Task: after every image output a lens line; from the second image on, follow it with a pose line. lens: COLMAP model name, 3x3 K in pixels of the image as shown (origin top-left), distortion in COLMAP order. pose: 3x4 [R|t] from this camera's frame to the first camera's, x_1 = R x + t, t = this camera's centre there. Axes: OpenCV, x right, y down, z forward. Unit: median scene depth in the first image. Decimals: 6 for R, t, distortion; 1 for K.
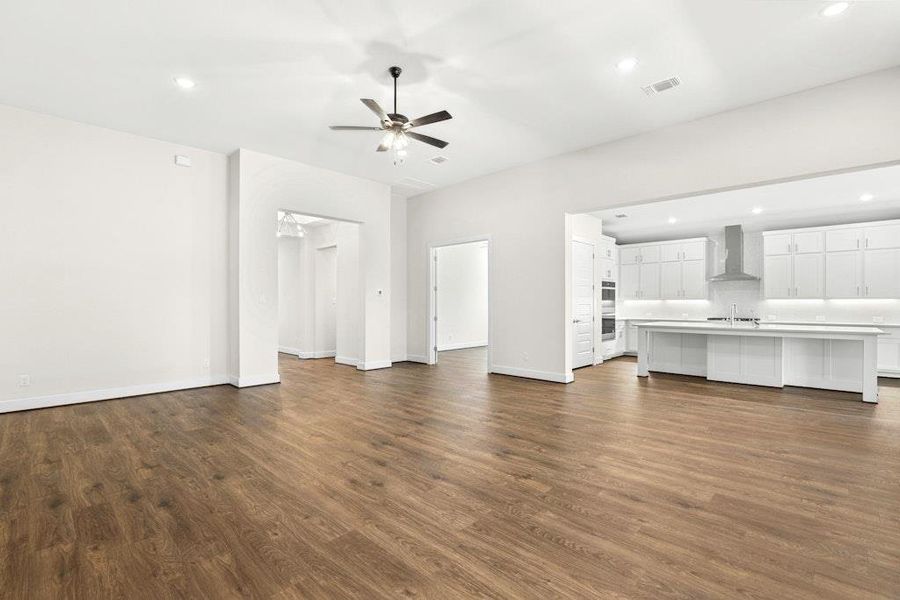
lens RADIAL K [[414.1, 0, 448.2], [0, 414.1, 302.7], [0, 0, 1]] dist [-0.035615, 0.002554]
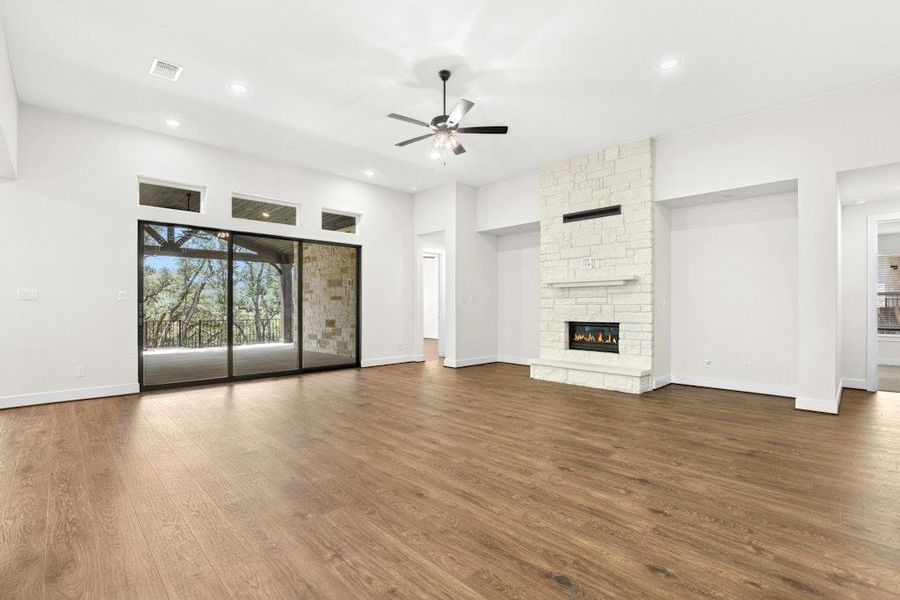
lens RADIAL K [[414.1, 0, 449.9], [0, 414.1, 303.0], [0, 0, 1]] dist [-0.035615, 0.002554]
pose [[-0.999479, 0.001722, 0.032227, -0.204811], [0.001218, 0.999877, -0.015668, 0.032315], [-0.032250, -0.015621, -0.999358, 2.361448]]
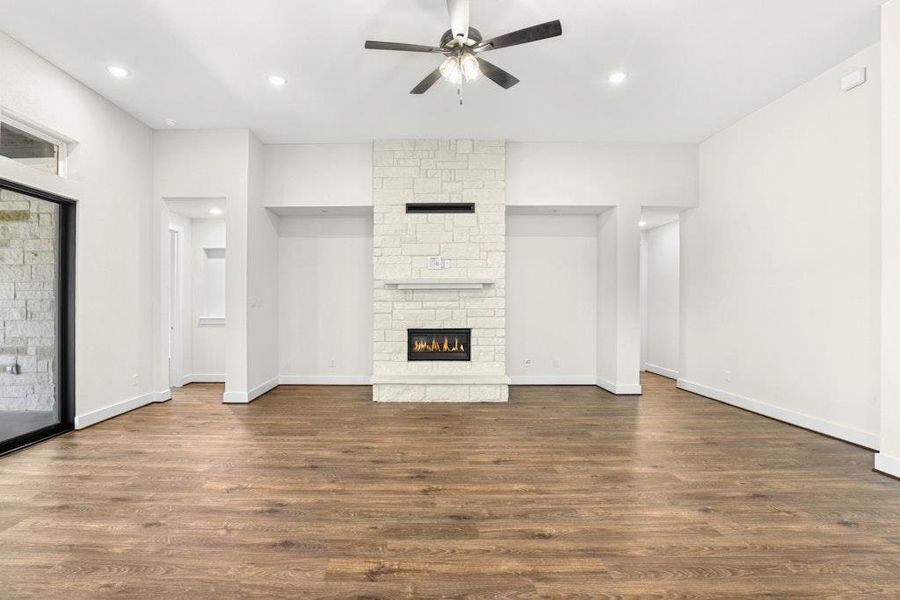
lens RADIAL K [[434.4, 0, 418.8], [0, 434.4, 302.4], [0, 0, 1]] dist [-0.031170, 0.005095]
pose [[-0.724602, 0.004456, -0.689153, 0.473267], [0.008655, 0.999959, -0.002635, -0.011001], [0.689113, -0.007874, -0.724611, 1.708384]]
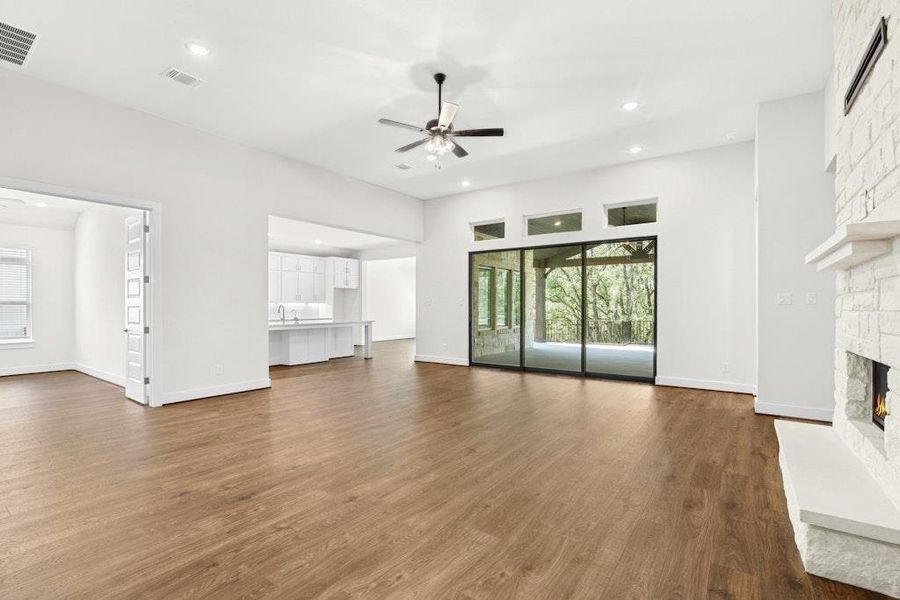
lens RADIAL K [[414.1, 0, 448.1], [0, 414.1, 304.3], [0, 0, 1]] dist [-0.035615, 0.002554]
pose [[-0.143710, 0.006612, 0.989598, -1.337965], [-0.004973, 0.999960, -0.007404, 0.009432], [-0.989607, -0.005985, -0.143672, 1.309900]]
